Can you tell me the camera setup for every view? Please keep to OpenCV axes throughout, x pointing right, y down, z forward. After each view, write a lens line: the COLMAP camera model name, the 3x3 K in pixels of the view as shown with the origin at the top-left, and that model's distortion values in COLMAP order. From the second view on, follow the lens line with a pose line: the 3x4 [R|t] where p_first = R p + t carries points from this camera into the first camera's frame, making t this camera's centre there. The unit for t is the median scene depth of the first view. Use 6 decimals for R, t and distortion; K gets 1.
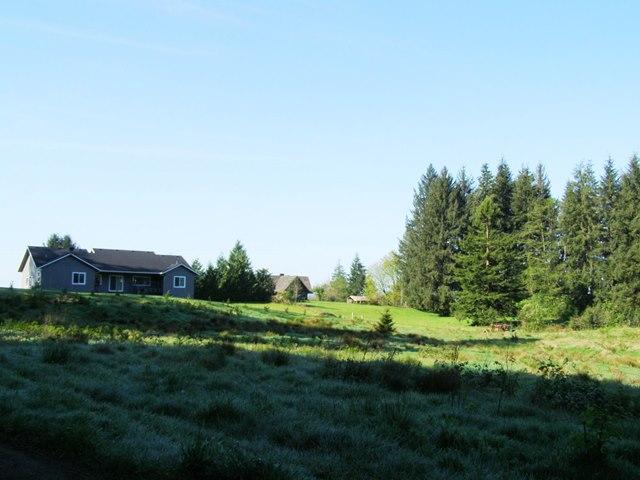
lens RADIAL K [[736.9, 0, 316.7], [0, 736.9, 245.8], [0, 0, 1]] dist [-0.113271, 0.000000]
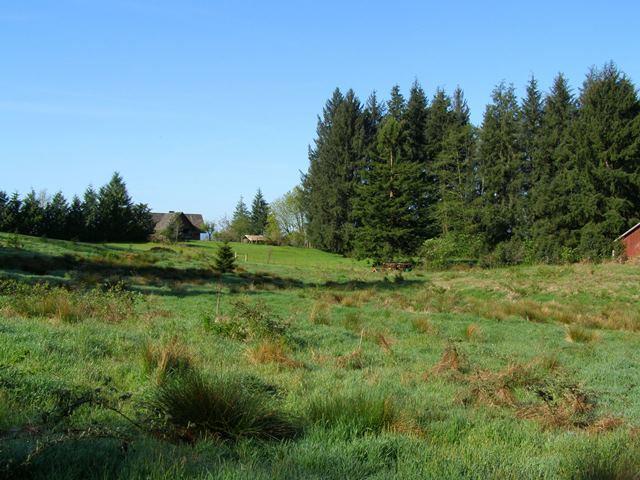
lens RADIAL K [[736.9, 0, 323.2], [0, 736.9, 238.2], [0, 0, 1]] dist [-0.113271, 0.000000]
pose [[0.995341, -0.004769, 0.096300, 0.060545], [-0.001215, 0.998076, 0.061983, 0.018849], [-0.096411, -0.061811, 0.993421, 0.122407]]
